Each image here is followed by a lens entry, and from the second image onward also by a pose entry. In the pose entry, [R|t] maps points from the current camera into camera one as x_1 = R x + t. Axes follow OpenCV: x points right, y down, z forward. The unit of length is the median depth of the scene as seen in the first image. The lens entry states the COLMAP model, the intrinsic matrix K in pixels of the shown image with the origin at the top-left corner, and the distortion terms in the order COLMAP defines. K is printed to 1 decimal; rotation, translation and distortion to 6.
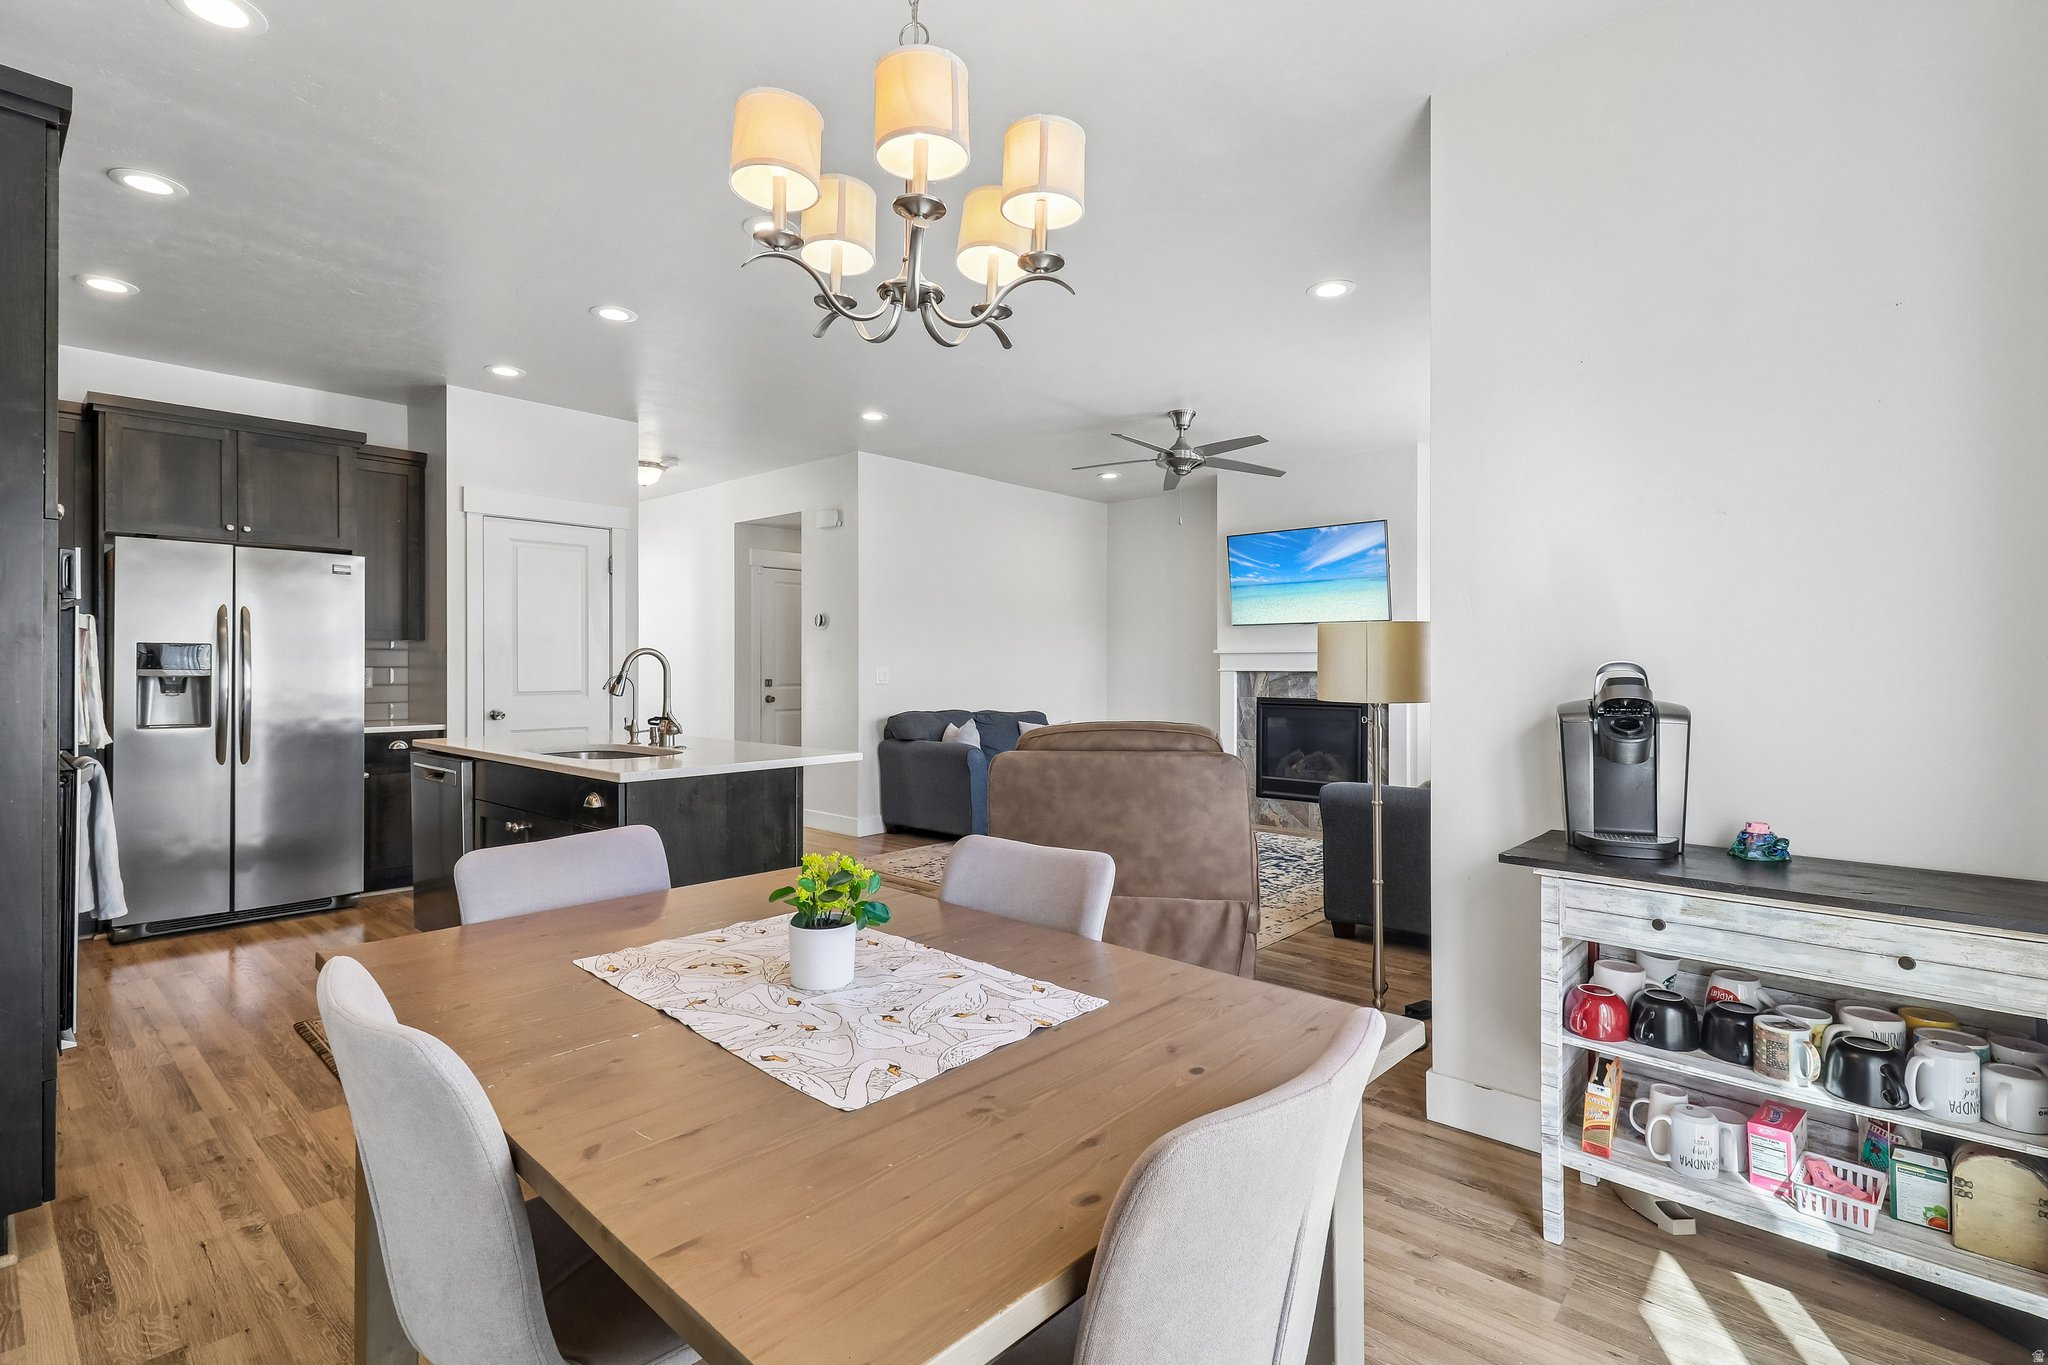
lens RADIAL K [[951.0, 0, 1024.2], [0, 951.0, 668.0], [0, 0, 1]] dist [0.021495, -0.012032]
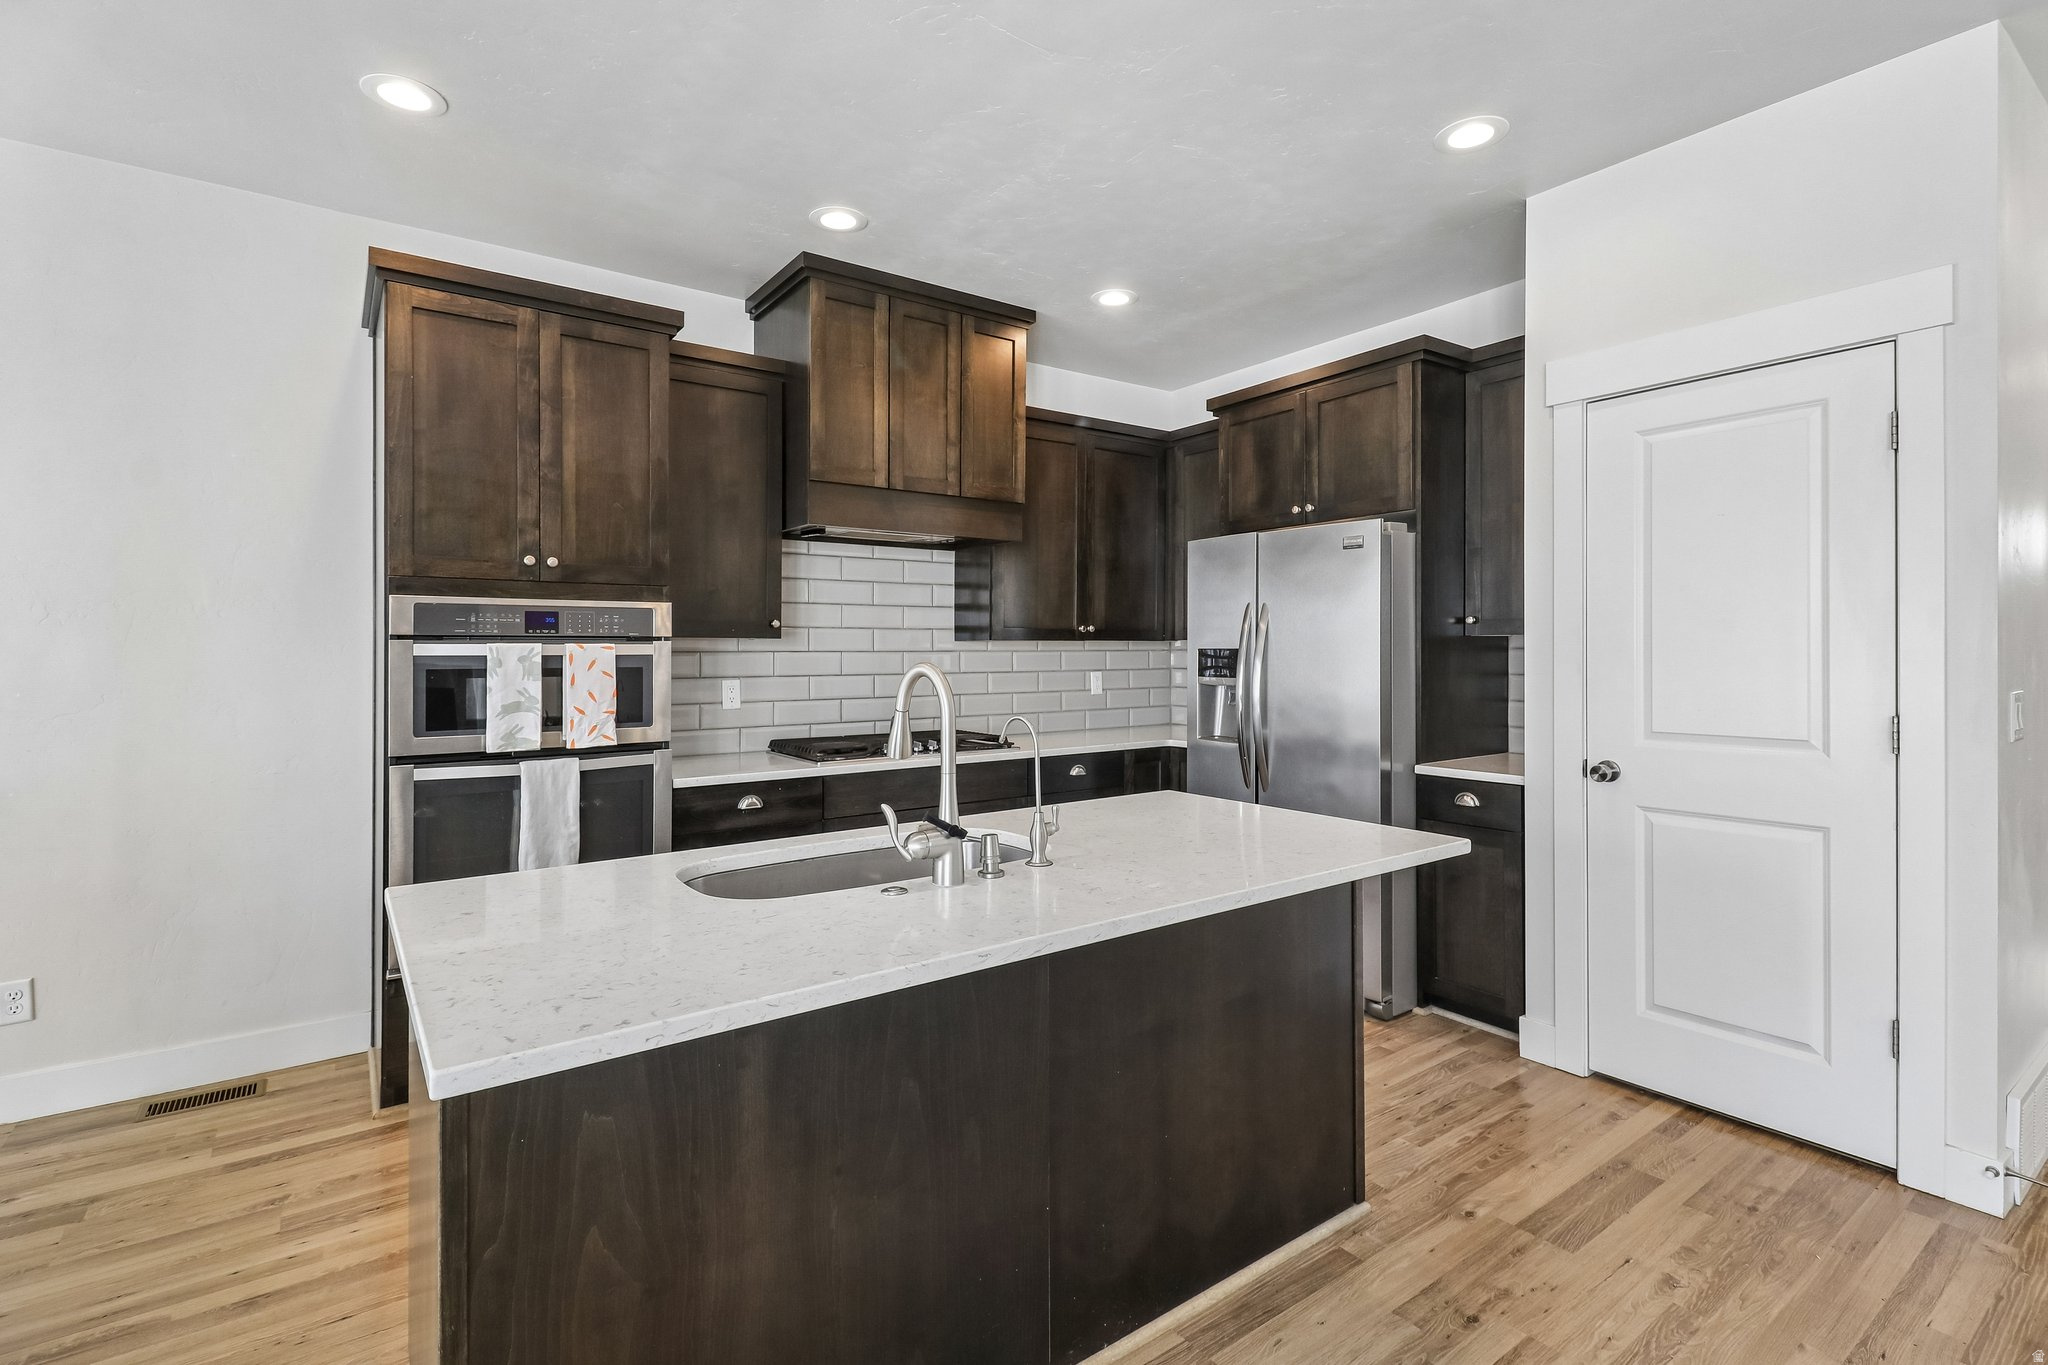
lens RADIAL K [[951.0, 0, 1022.8], [0, 951.0, 658.6], [0, 0, 1]] dist [0.021495, -0.012032]
pose [[-0.211680, 0.004893, -0.977327, 0.039838], [0.002399, 0.999987, 0.004487, -0.018530], [0.977336, -0.001395, -0.211689, 0.857566]]
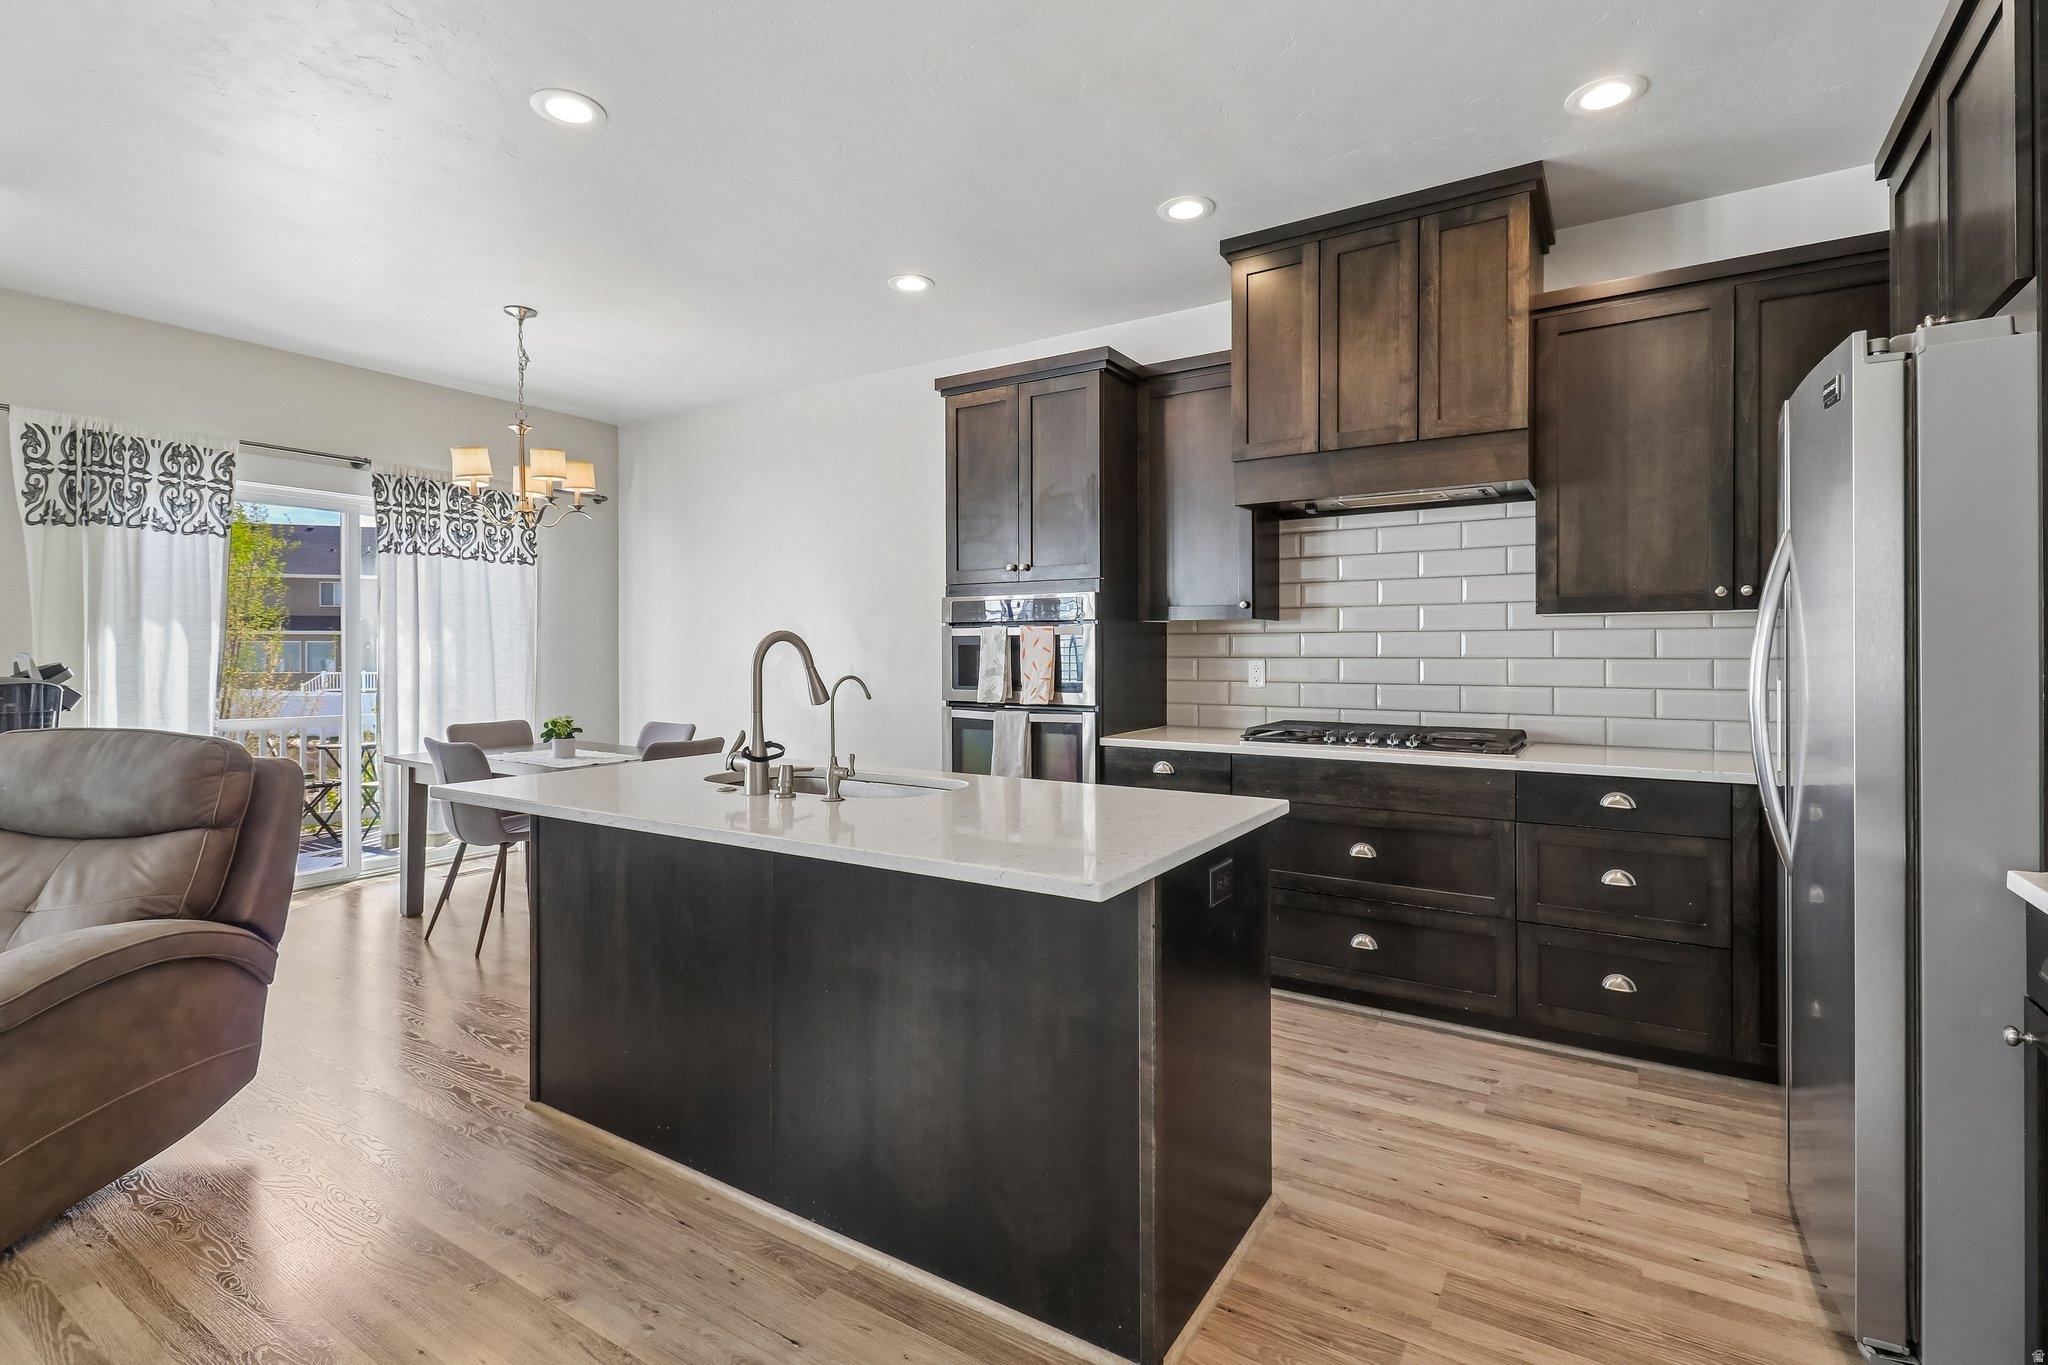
lens RADIAL K [[951.0, 0, 1022.1], [0, 951.0, 660.8], [0, 0, 1]] dist [0.021495, -0.012032]
pose [[-0.987061, 0.000958, -0.160345, -0.334942], [-0.000887, 0.999934, 0.011435, -0.006850], [0.160345, 0.011429, -0.986995, 1.228400]]
